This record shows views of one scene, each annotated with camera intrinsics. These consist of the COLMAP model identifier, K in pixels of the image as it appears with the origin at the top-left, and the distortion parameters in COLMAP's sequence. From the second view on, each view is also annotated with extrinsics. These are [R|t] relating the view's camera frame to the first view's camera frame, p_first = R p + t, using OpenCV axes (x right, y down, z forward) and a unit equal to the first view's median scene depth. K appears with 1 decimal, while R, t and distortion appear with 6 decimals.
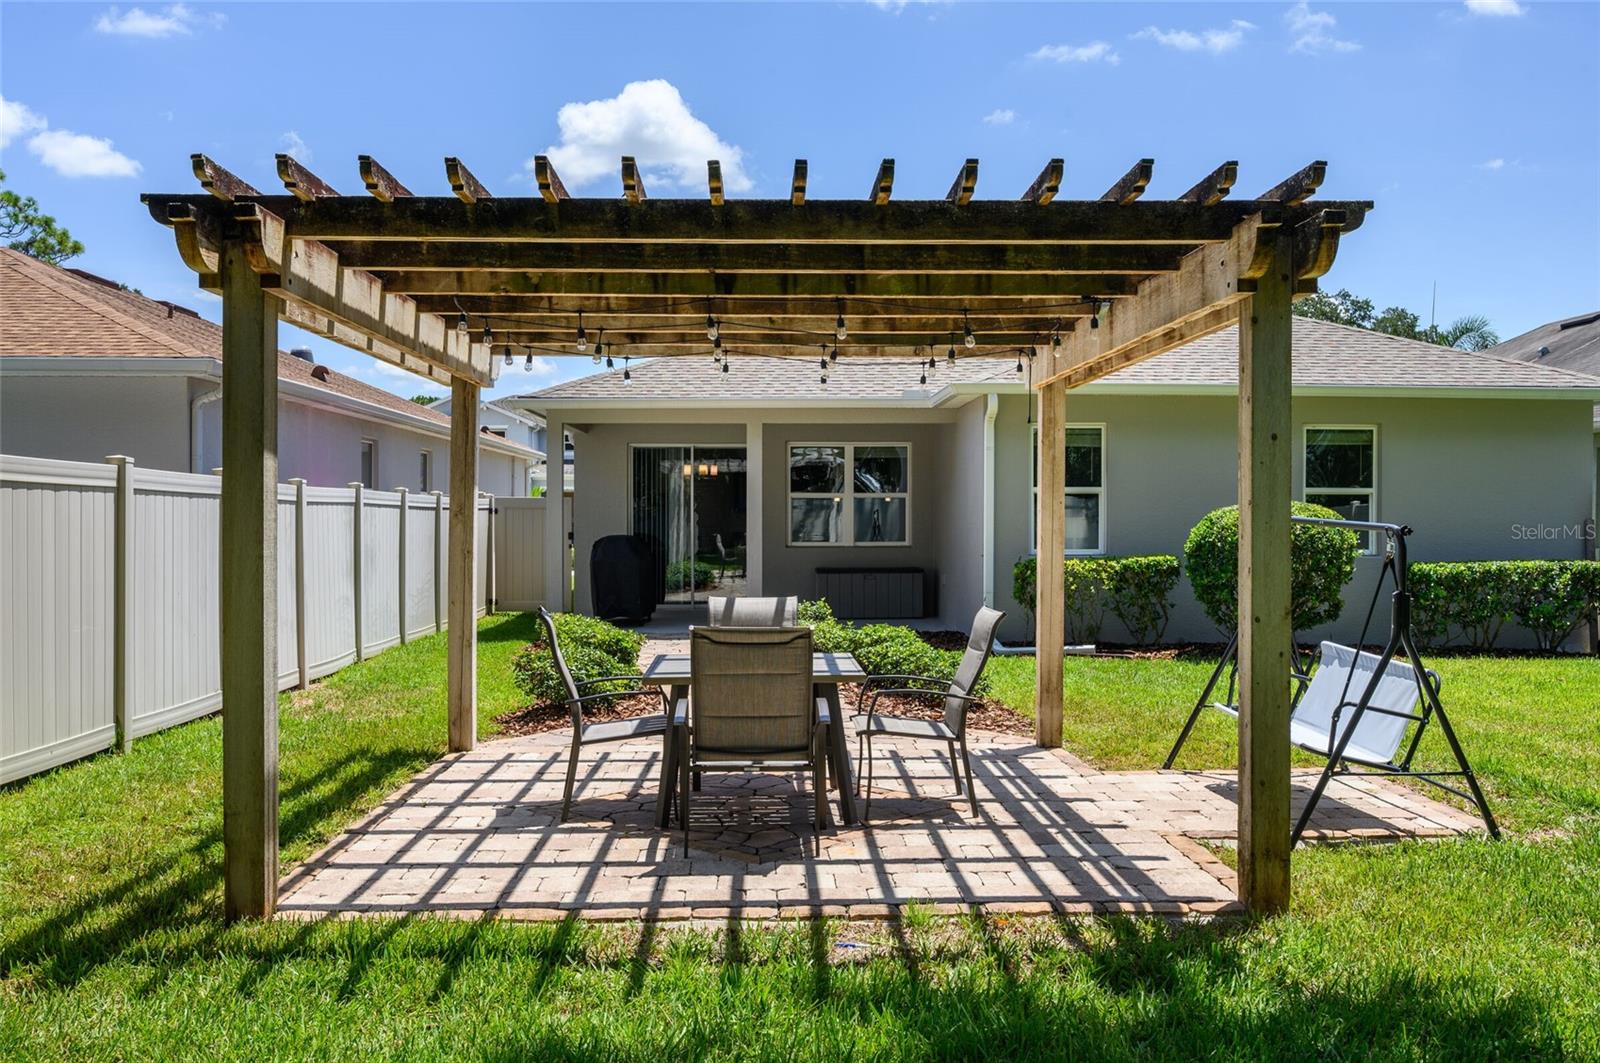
lens RADIAL K [[1422.0, 0, 800.3], [0, 1422.0, 530.1], [0, 0, 1]] dist [-0.000492, -0.006034]
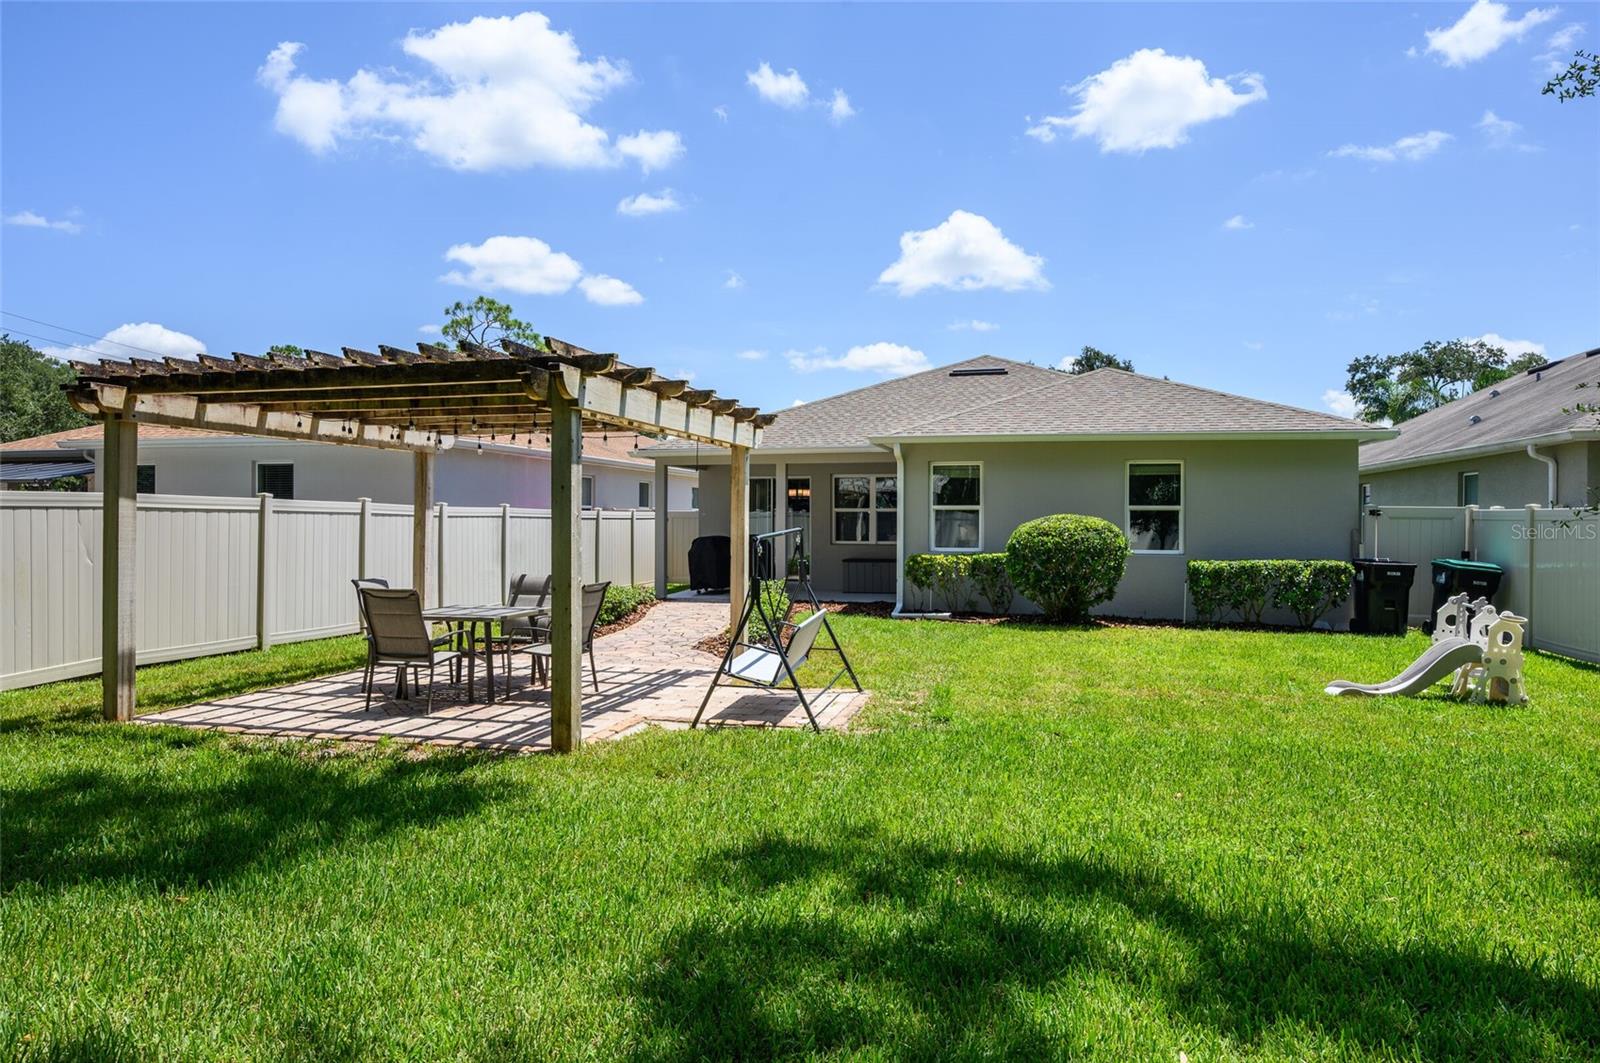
lens RADIAL K [[1005.6, 0, 802.4], [0, 1005.6, 525.9], [0, 0, 1]] dist [-0.005247, 0.000486]
pose [[0.961040, 0.004265, -0.276378, 0.344315], [-0.005356, 0.999981, -0.003193, -0.005272], [0.276359, 0.004549, 0.961044, -0.046735]]
